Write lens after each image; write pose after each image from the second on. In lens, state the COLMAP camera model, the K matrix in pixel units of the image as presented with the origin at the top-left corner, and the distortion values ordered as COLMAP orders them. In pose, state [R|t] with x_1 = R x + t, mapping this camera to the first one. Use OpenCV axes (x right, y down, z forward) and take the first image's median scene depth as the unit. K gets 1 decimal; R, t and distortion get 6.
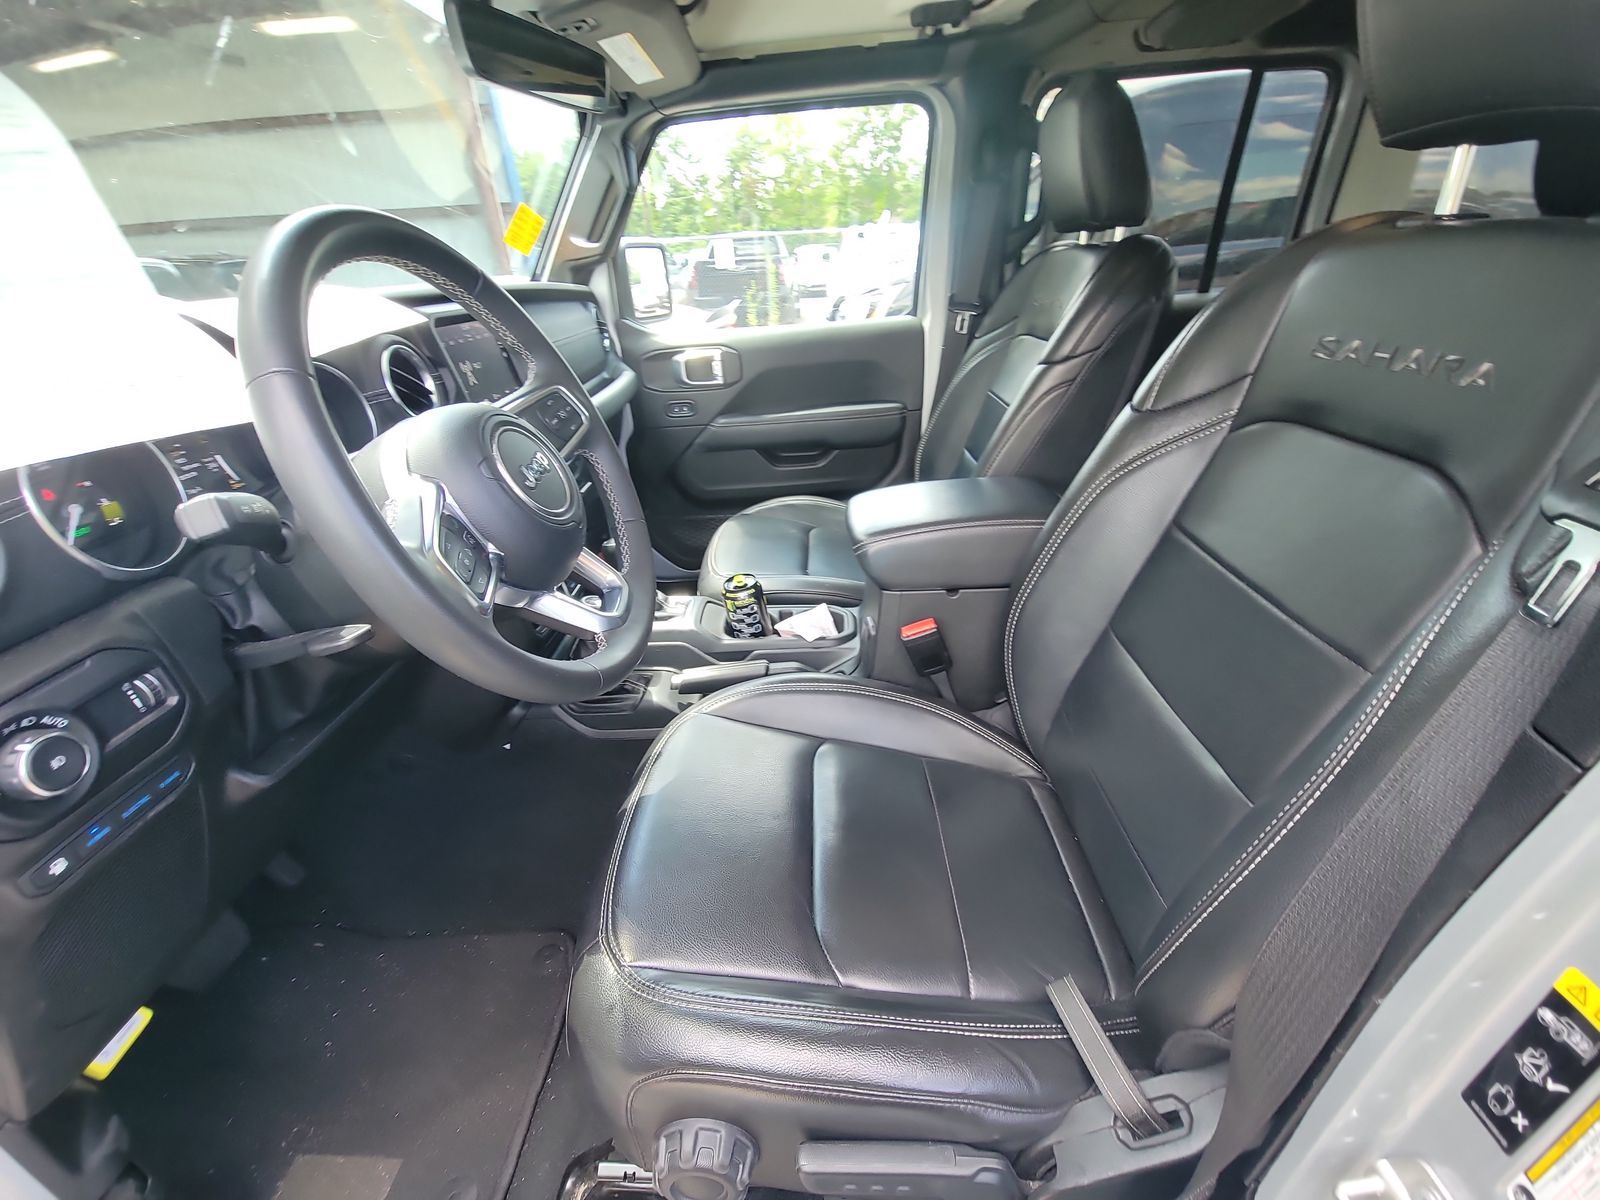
lens RADIAL K [[650.1, 0, 800.2], [0, 650.1, 595.5], [0, 0, 1]] dist [-0.000625, 0.000035]
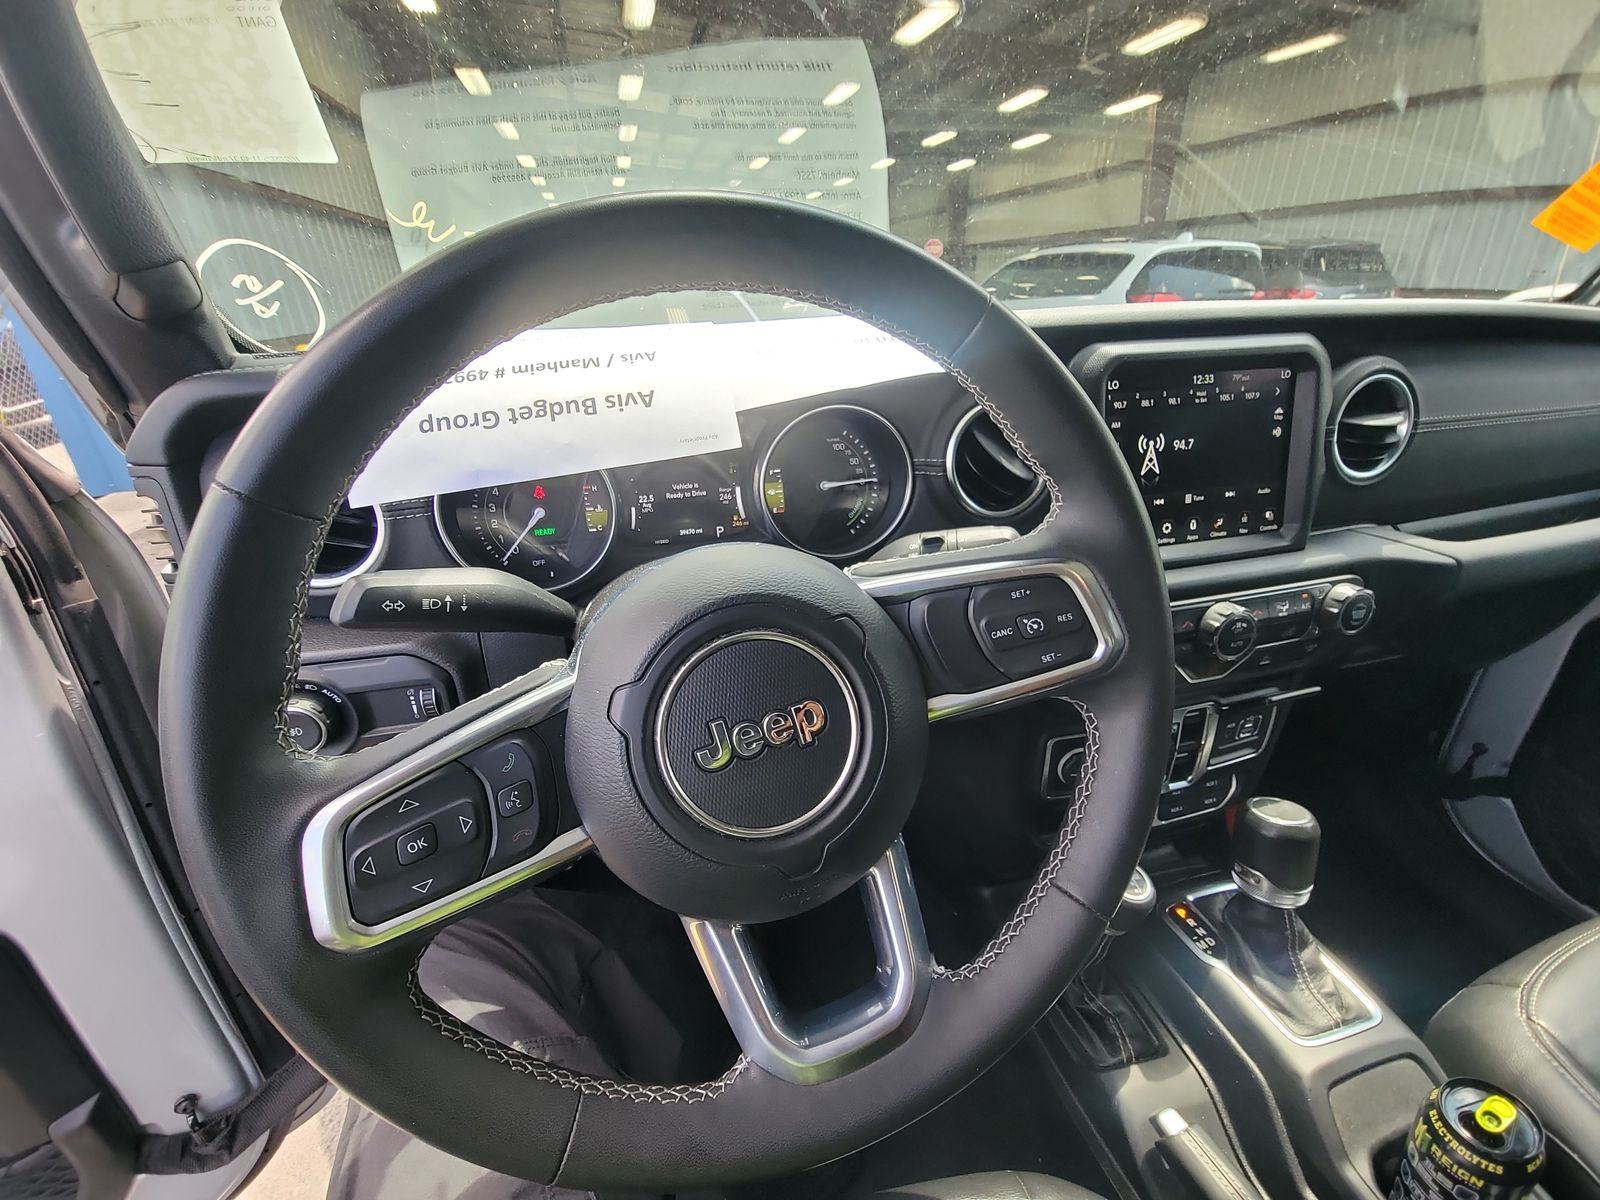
lens RADIAL K [[650.1, 0, 800.2], [0, 650.1, 595.5], [0, 0, 1]] dist [-0.000625, 0.000035]
pose [[0.261765, 0.449428, -0.854104, -0.018374], [-0.429857, 0.846630, 0.313753, -0.208845], [0.864119, 0.285013, 0.414808, 0.378647]]
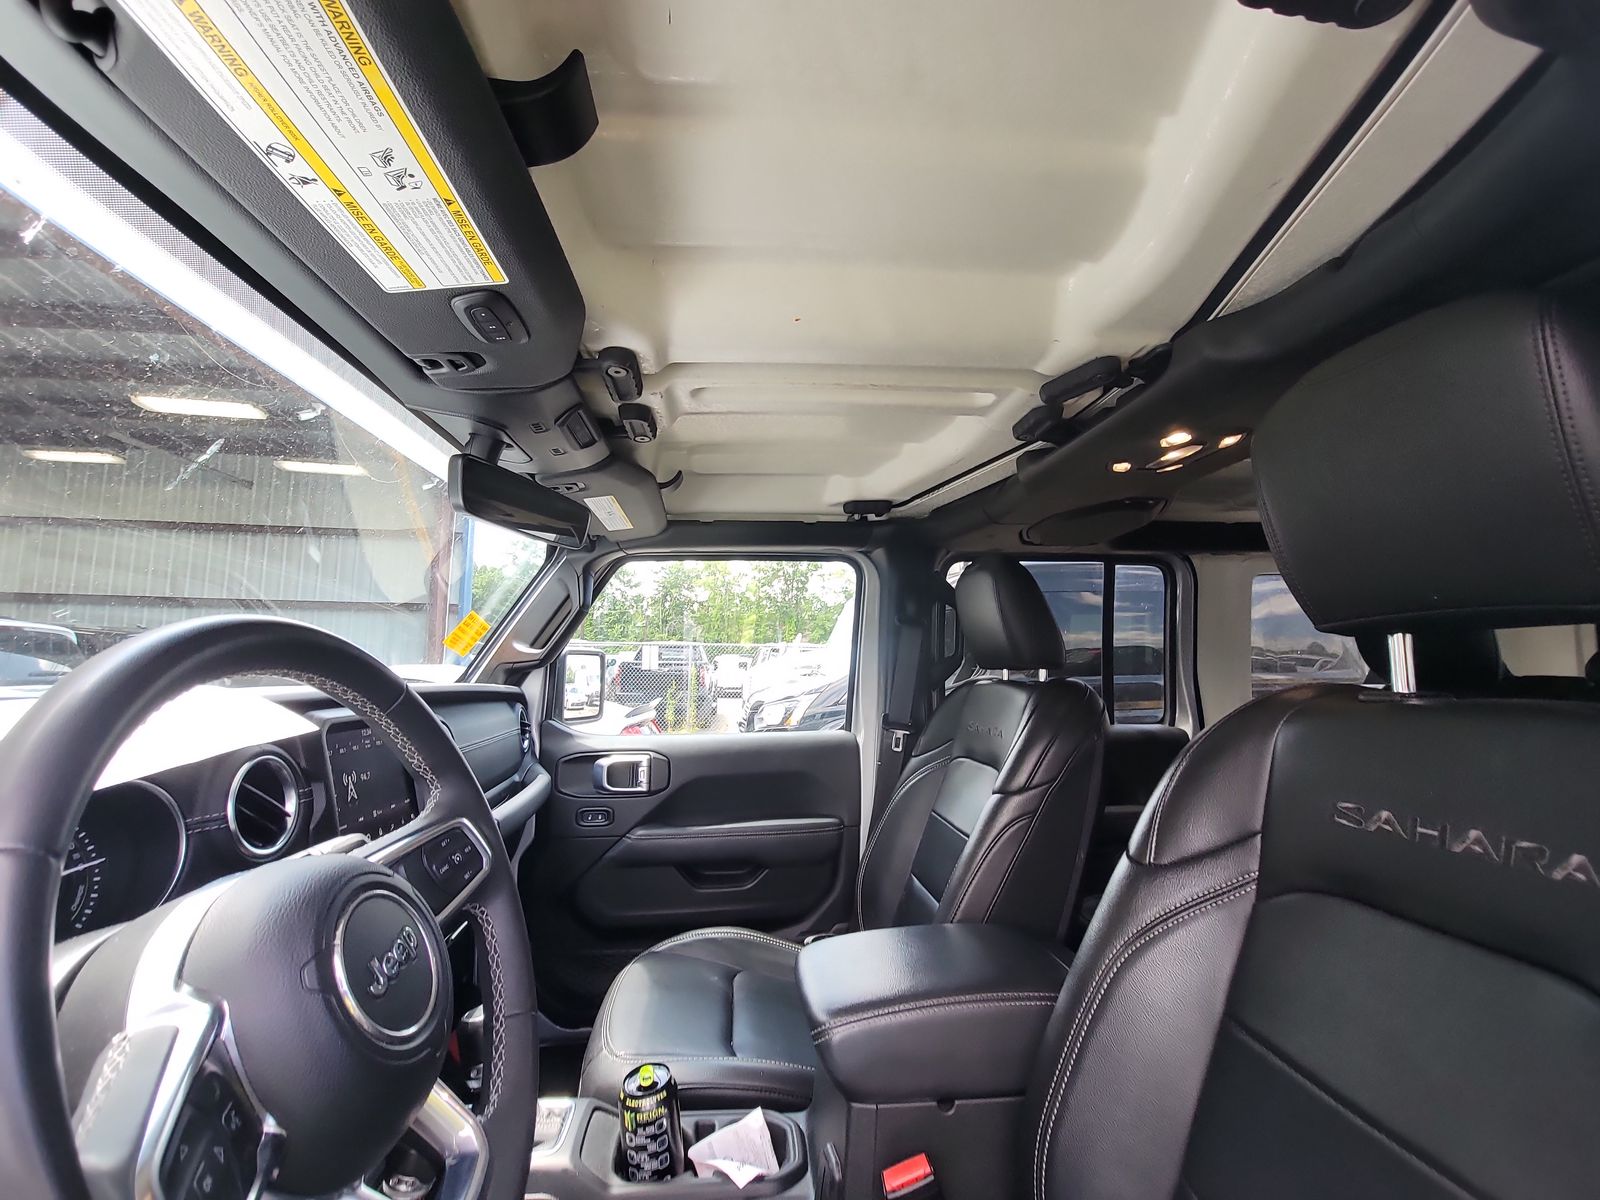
lens RADIAL K [[647.8, 0, 802.8], [0, 647.8, 594.7], [0, 0, 1]] dist [0.001452, -0.004262]
pose [[0.989810, 0.072862, 0.122341, -0.045130], [0.007412, 0.831640, -0.555266, -0.062448], [-0.142201, 0.550515, 0.822625, 0.082111]]
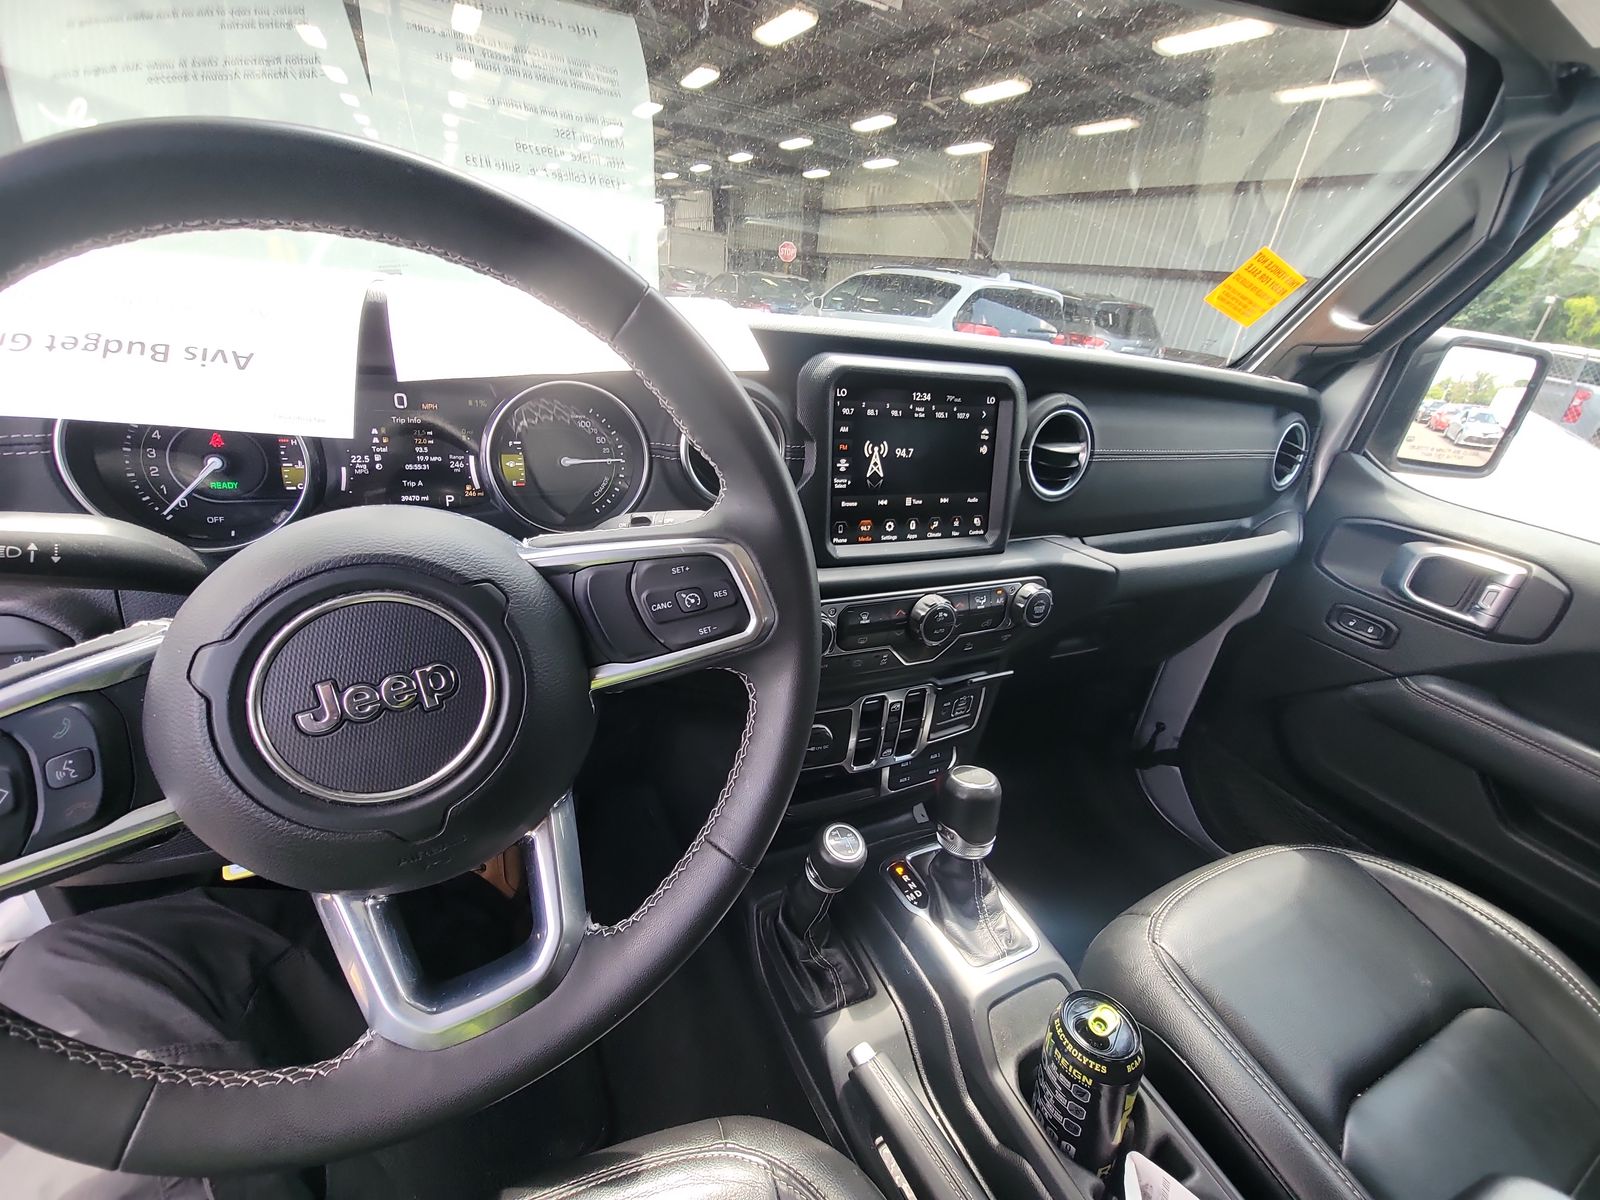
lens RADIAL K [[647.8, 0, 802.8], [0, 647.8, 594.7], [0, 0, 1]] dist [0.001452, -0.004262]
pose [[0.439541, 0.471663, -0.764420, 0.022061], [-0.526383, 0.824846, 0.206276, -0.241456], [0.727822, 0.311711, 0.610829, 0.433888]]
